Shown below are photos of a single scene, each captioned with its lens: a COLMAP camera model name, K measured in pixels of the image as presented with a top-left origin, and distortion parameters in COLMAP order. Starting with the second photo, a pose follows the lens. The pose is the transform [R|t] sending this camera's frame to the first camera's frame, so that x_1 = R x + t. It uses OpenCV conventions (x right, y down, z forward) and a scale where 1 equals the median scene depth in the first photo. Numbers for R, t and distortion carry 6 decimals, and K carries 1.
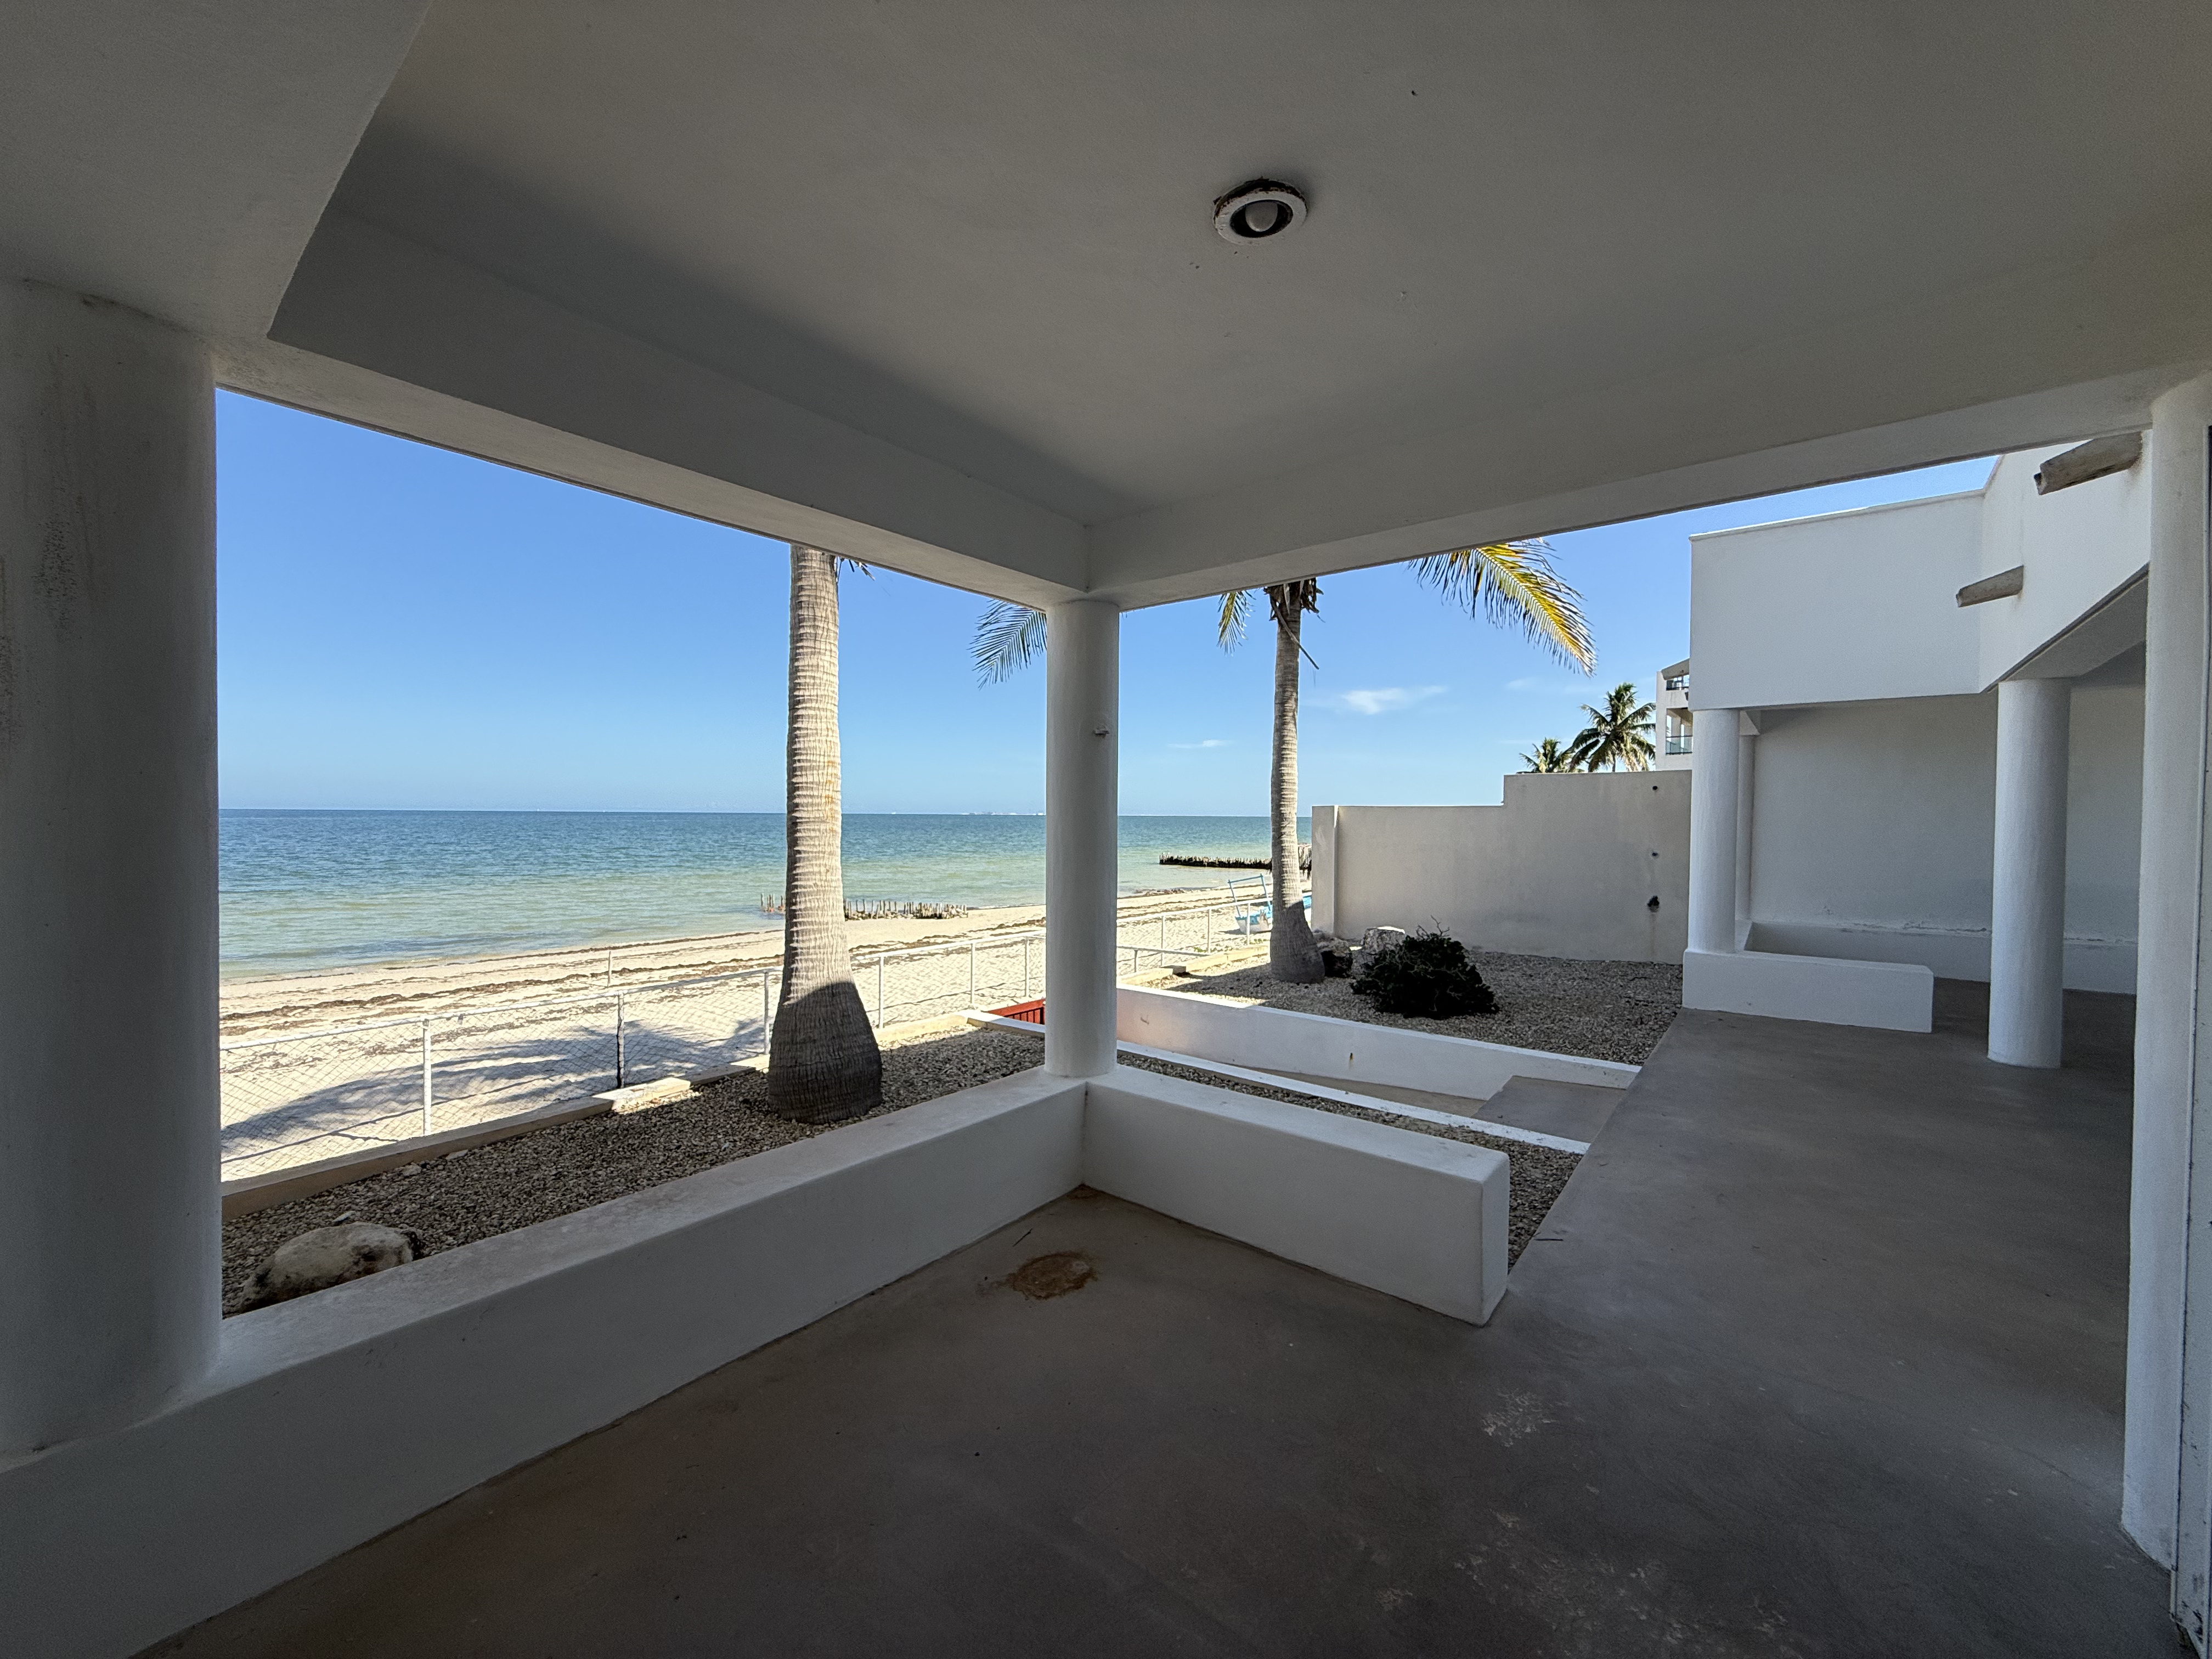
lens RADIAL K [[881.8, 0, 1102.9], [0, 881.8, 827.3], [0, 0, 1]] dist [0.000528, -0.000805]
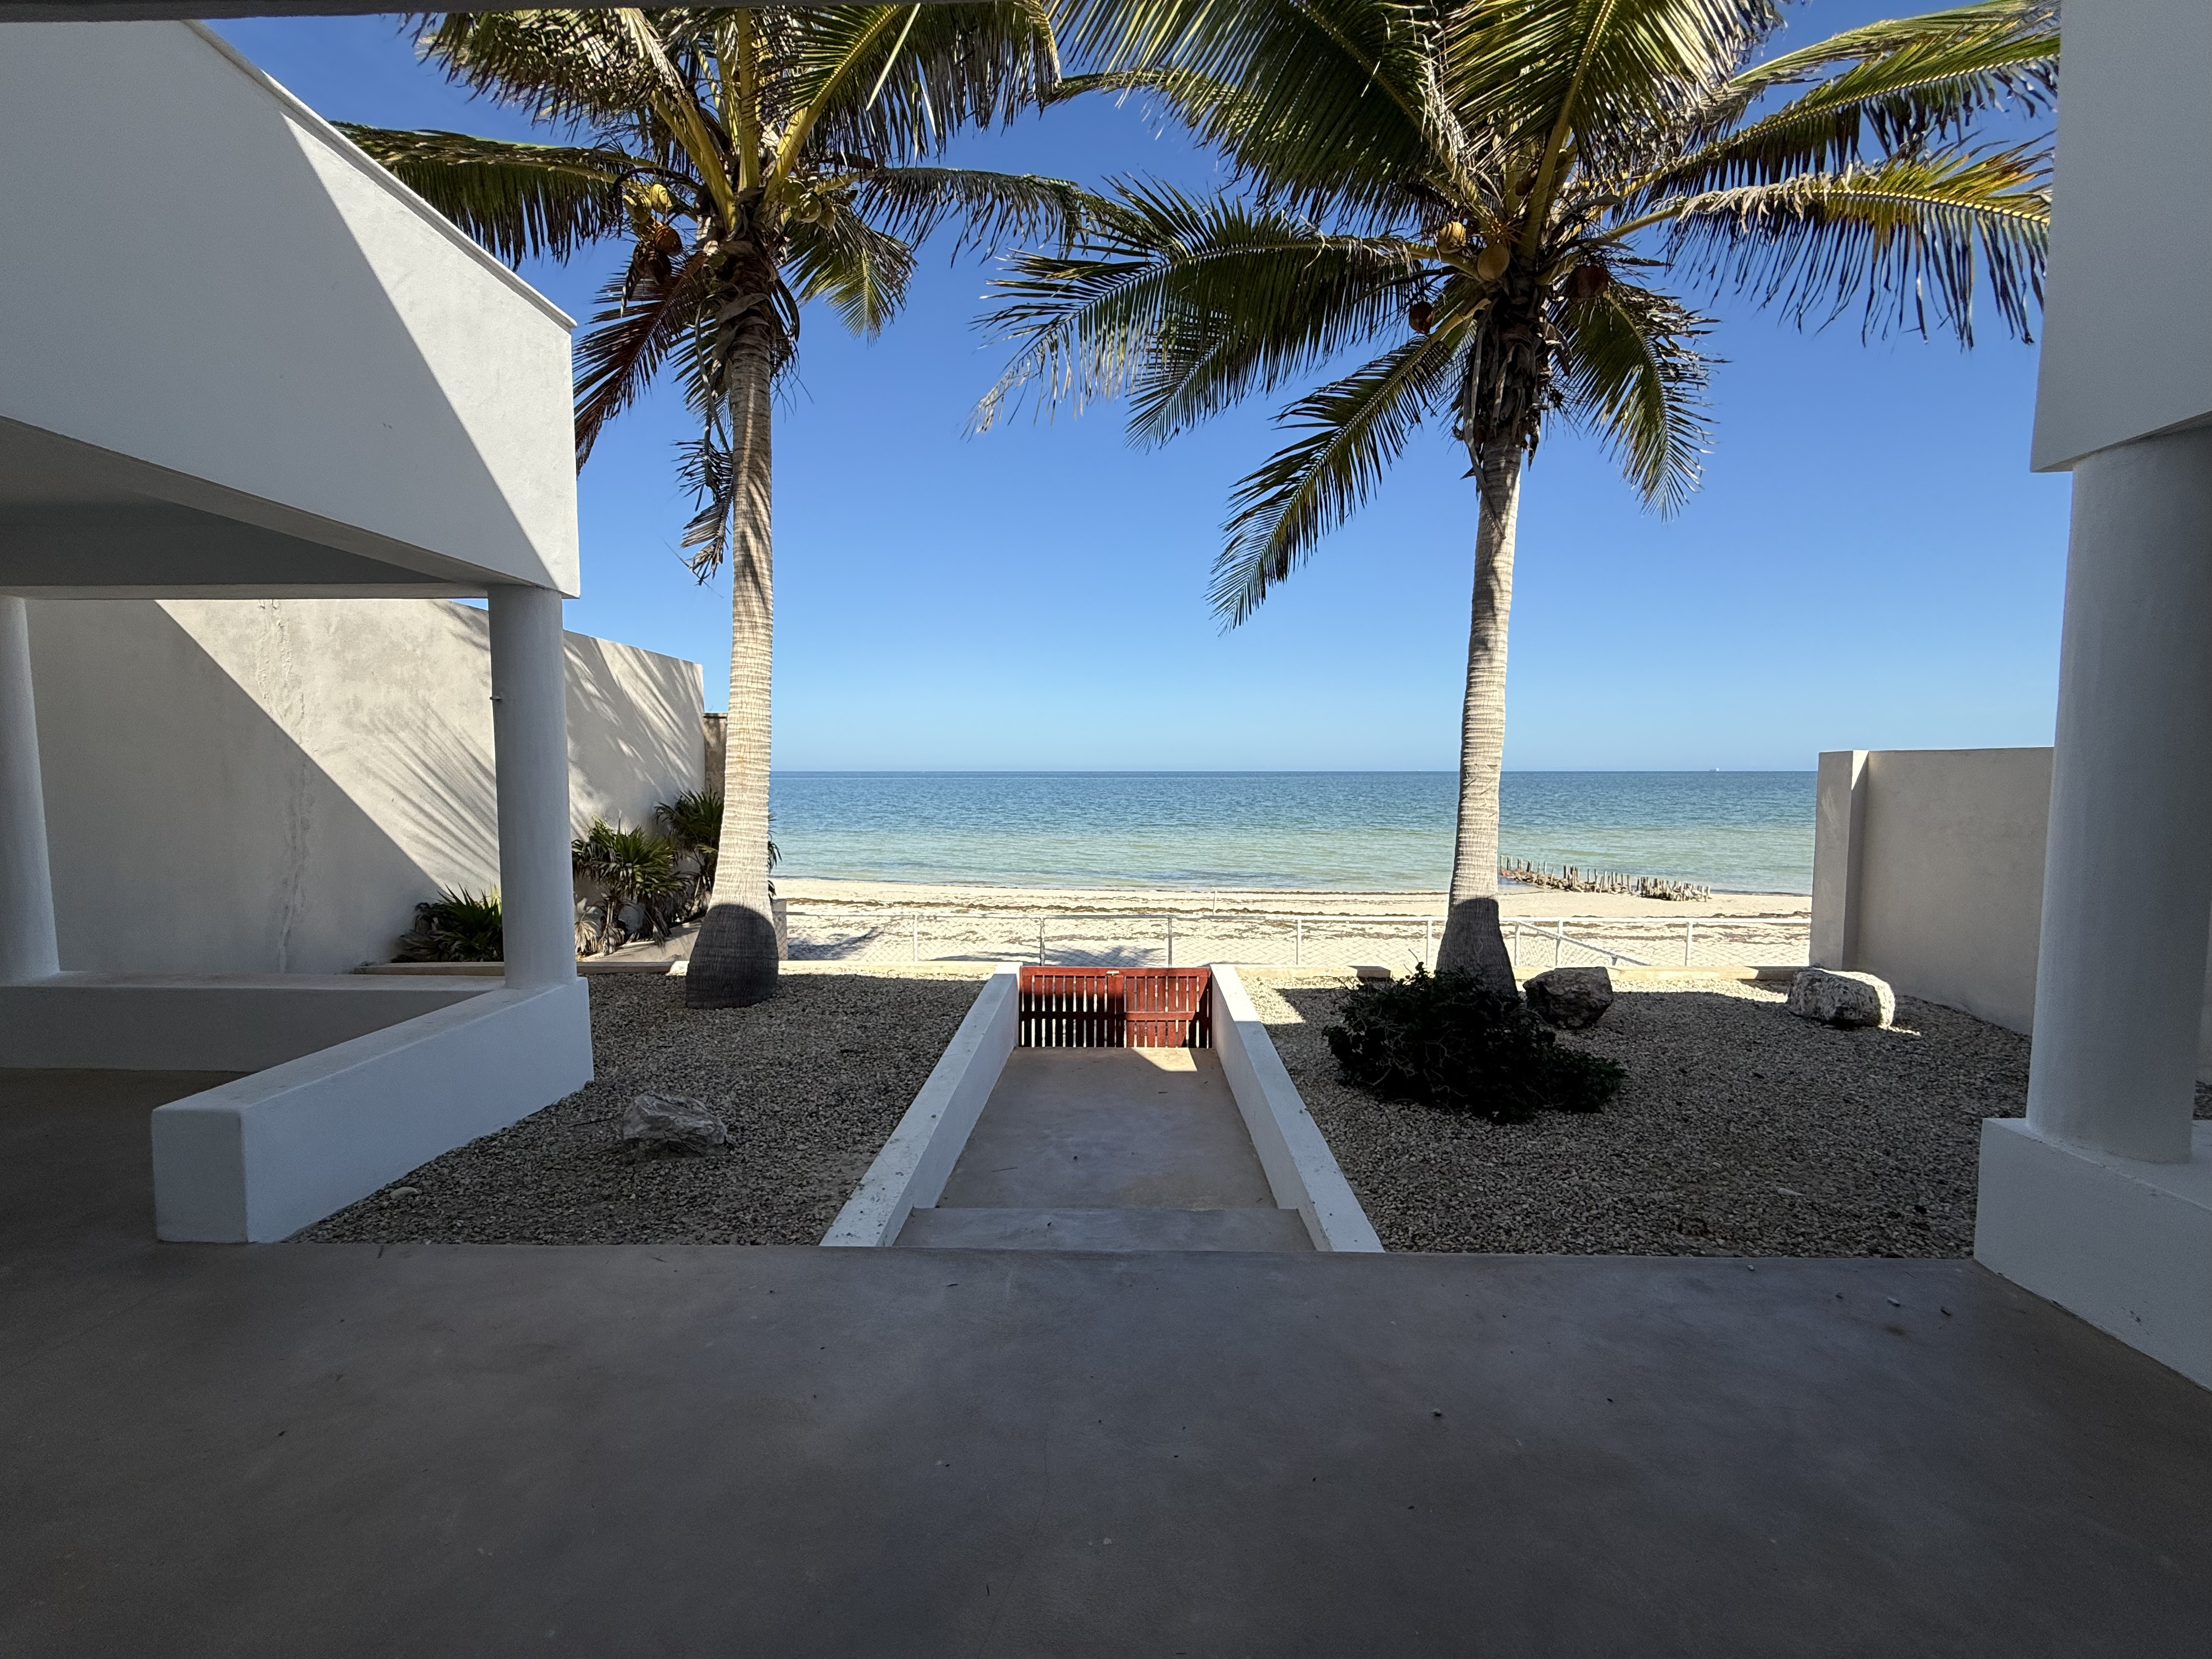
lens RADIAL K [[881.8, 0, 1097.1], [0, 881.8, 833.0], [0, 0, 1]] dist [0.000528, -0.000805]
pose [[0.605052, 0.048407, -0.794713, 0.196237], [-0.006361, 0.998412, 0.055972, -0.000441], [0.796161, -0.028811, 0.604399, 0.126309]]
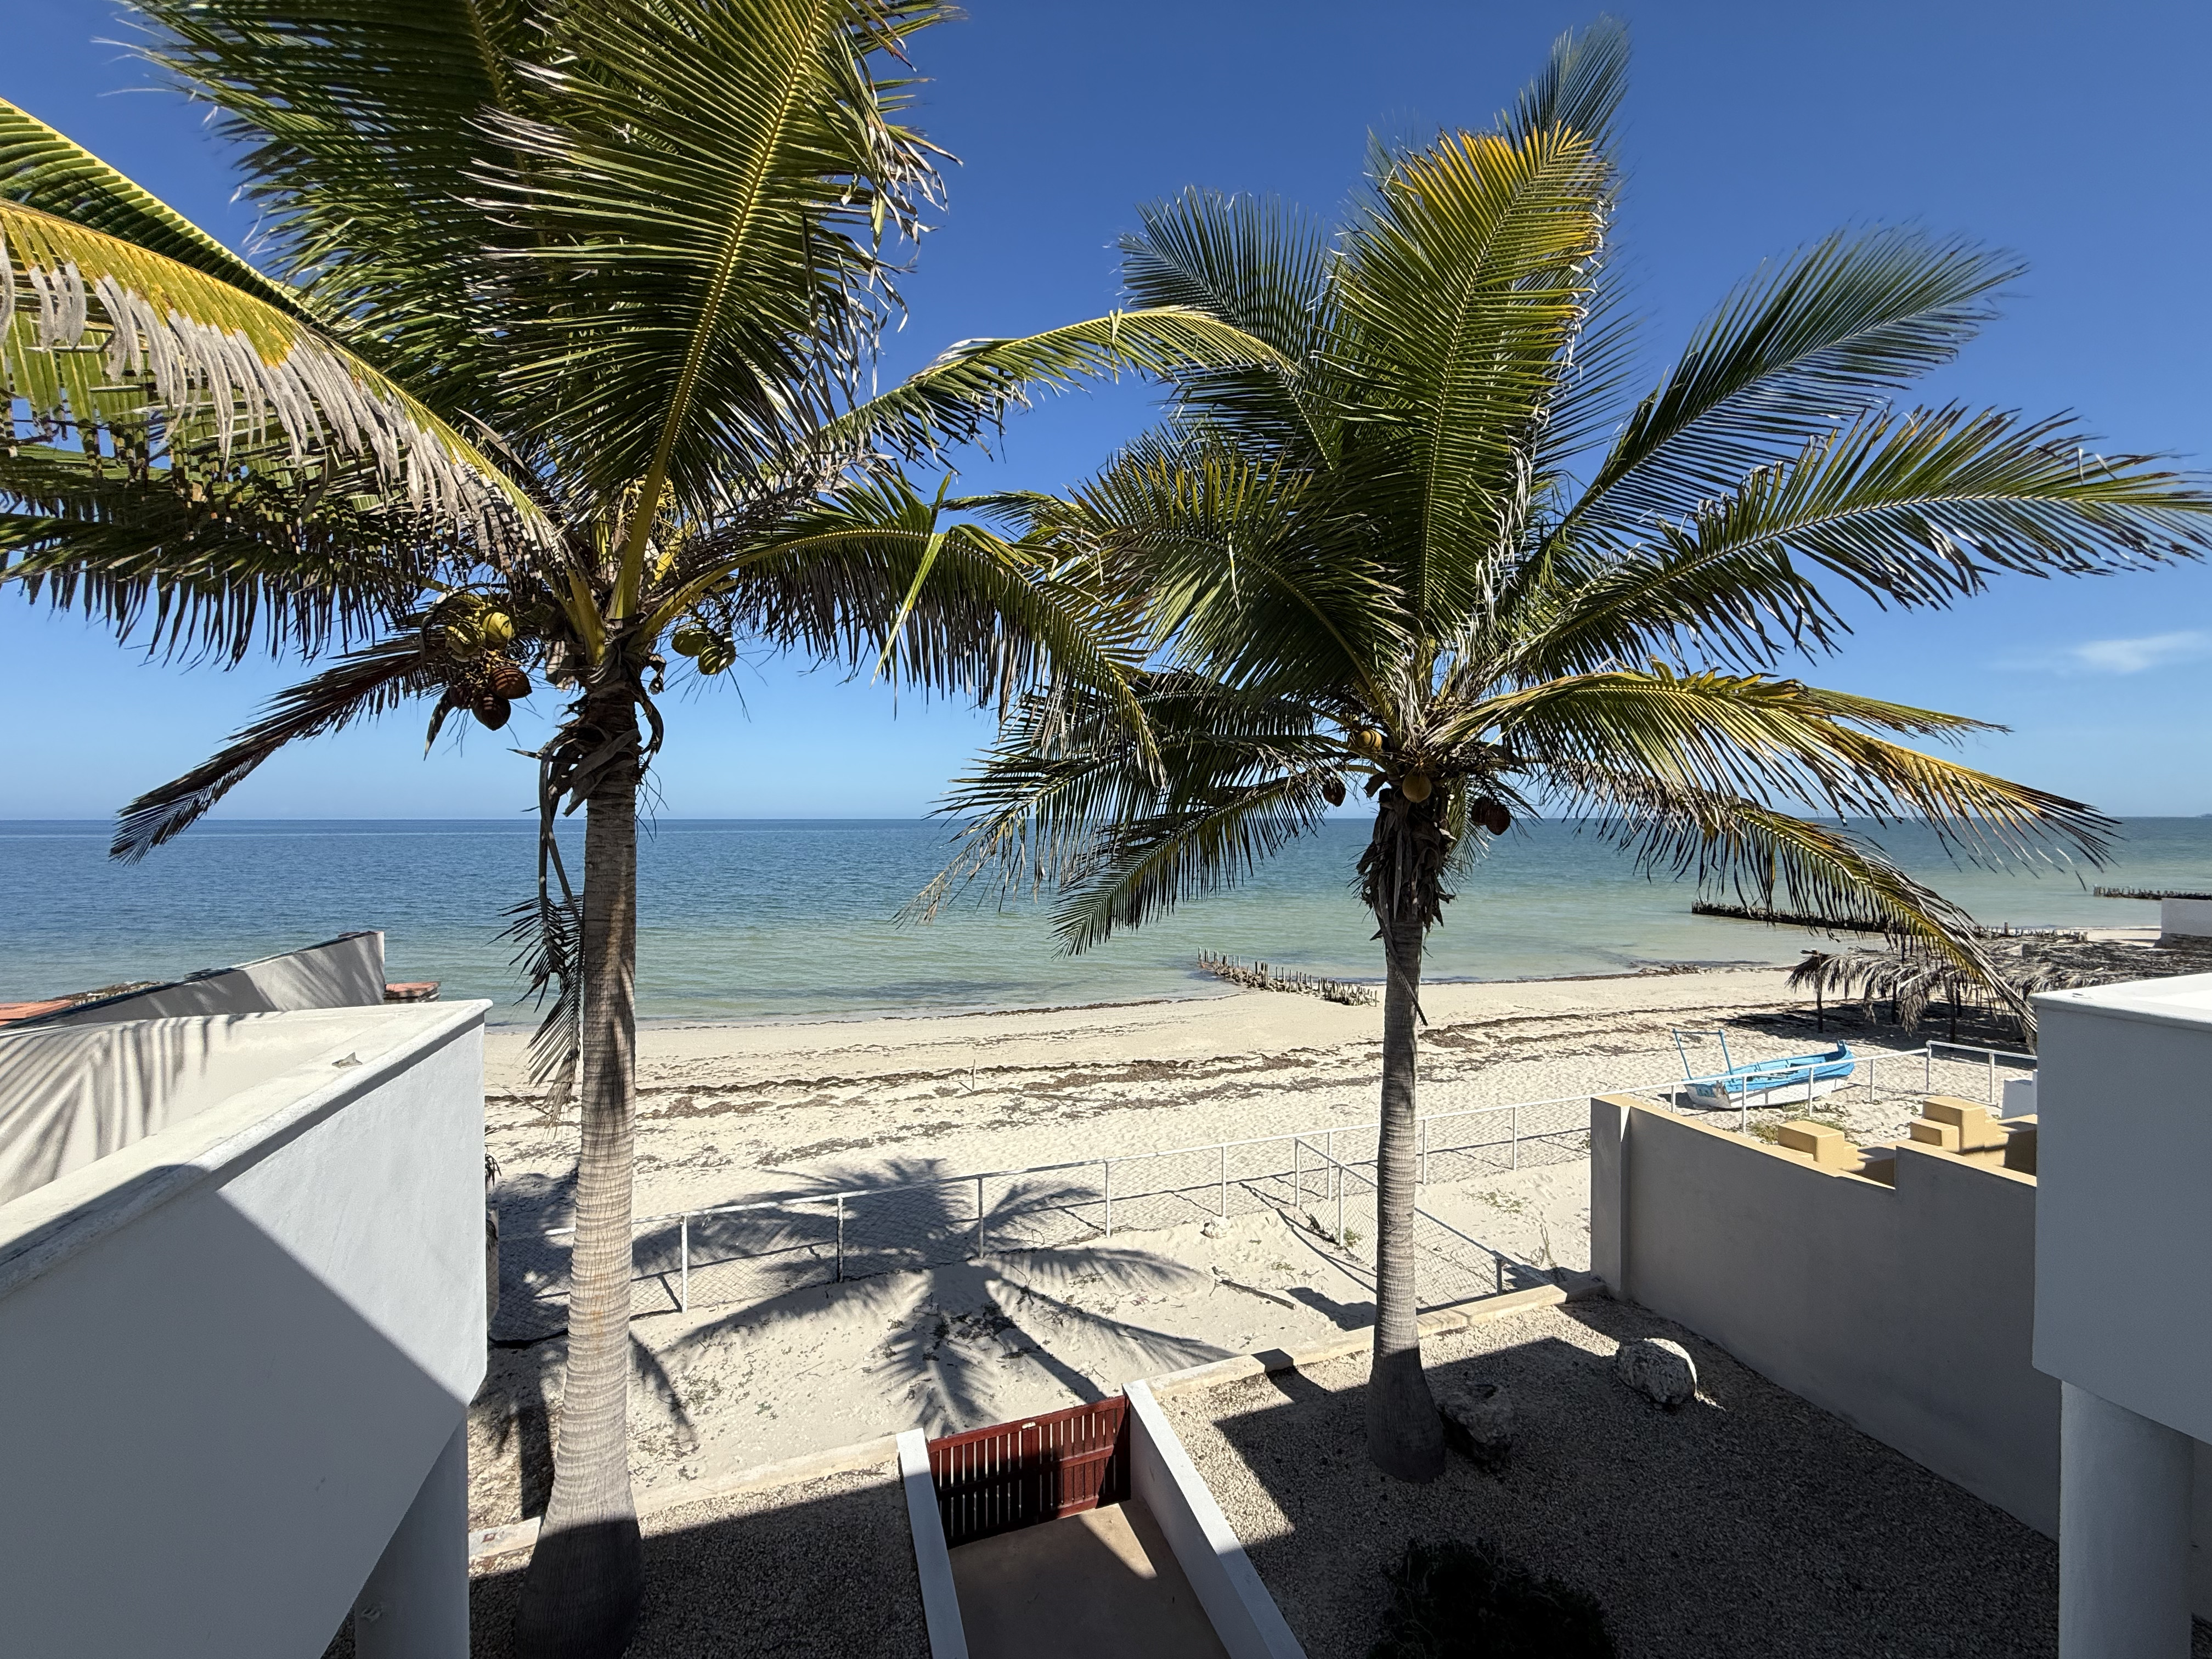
lens RADIAL K [[881.8, 0, 1098.6], [0, 881.8, 832.4], [0, 0, 1]] dist [0.000528, -0.000805]
pose [[0.843630, -0.000323, -0.536925, 0.134532], [0.000640, 1.000000, 0.000404, -0.111425], [0.536925, -0.000685, 0.843630, 0.093543]]
